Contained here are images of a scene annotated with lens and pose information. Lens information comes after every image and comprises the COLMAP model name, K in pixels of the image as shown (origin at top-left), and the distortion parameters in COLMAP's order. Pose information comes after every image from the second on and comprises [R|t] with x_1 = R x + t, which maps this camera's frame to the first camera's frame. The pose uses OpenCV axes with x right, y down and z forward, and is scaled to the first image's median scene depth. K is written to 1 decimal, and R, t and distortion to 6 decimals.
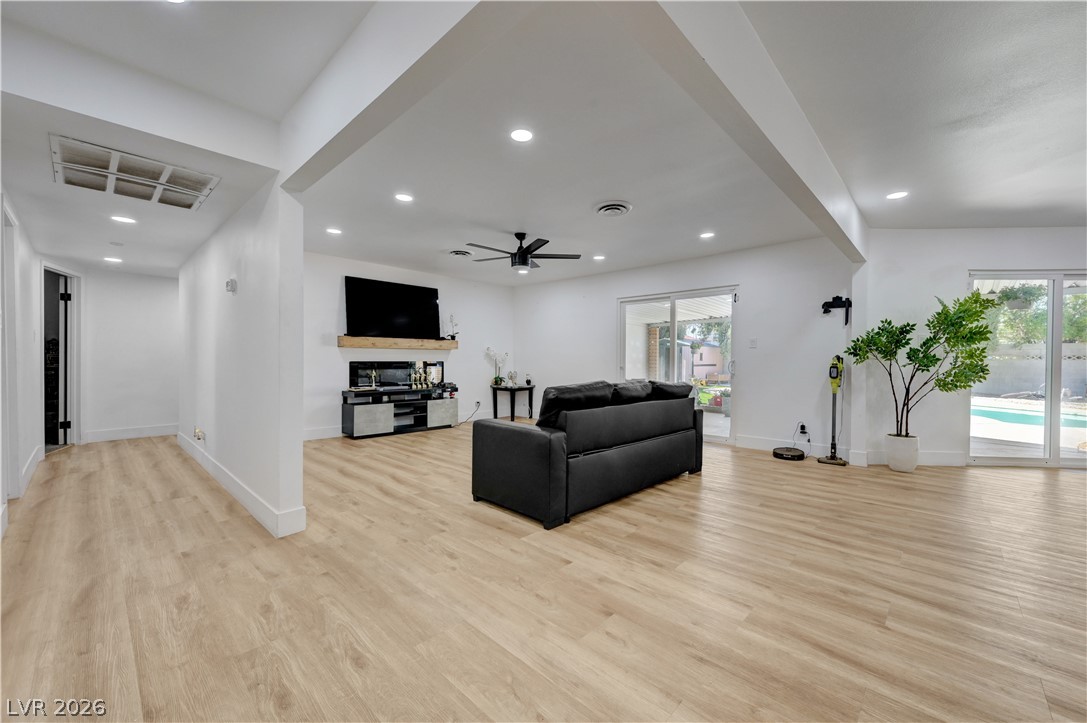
lens RADIAL K [[426.9, 0, 547.4], [0, 426.9, 364.8], [0, 0, 1]] dist [0.001986, 0.000316]
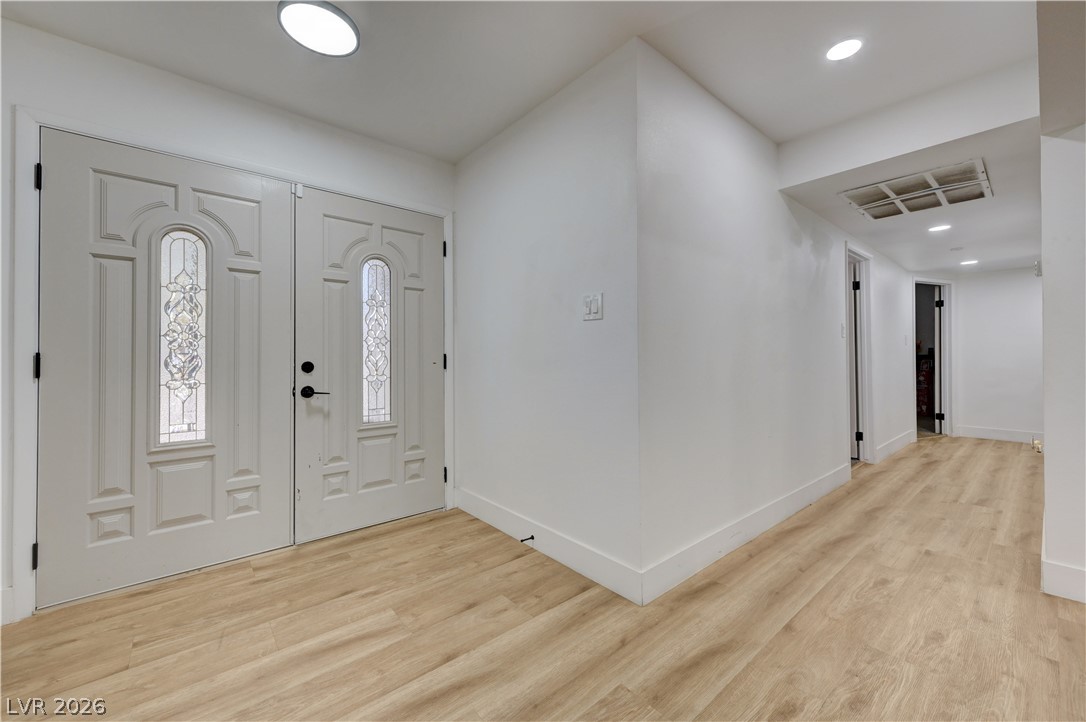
lens RADIAL K [[422.7, 0, 545.0], [0, 422.7, 352.5], [0, 0, 1]] dist [0.000496, 0.000123]
pose [[-0.118165, -0.014828, -0.992883, 0.237157], [-0.011844, 0.999838, -0.013522, -0.003133], [0.992923, 0.010162, -0.118321, 0.203561]]
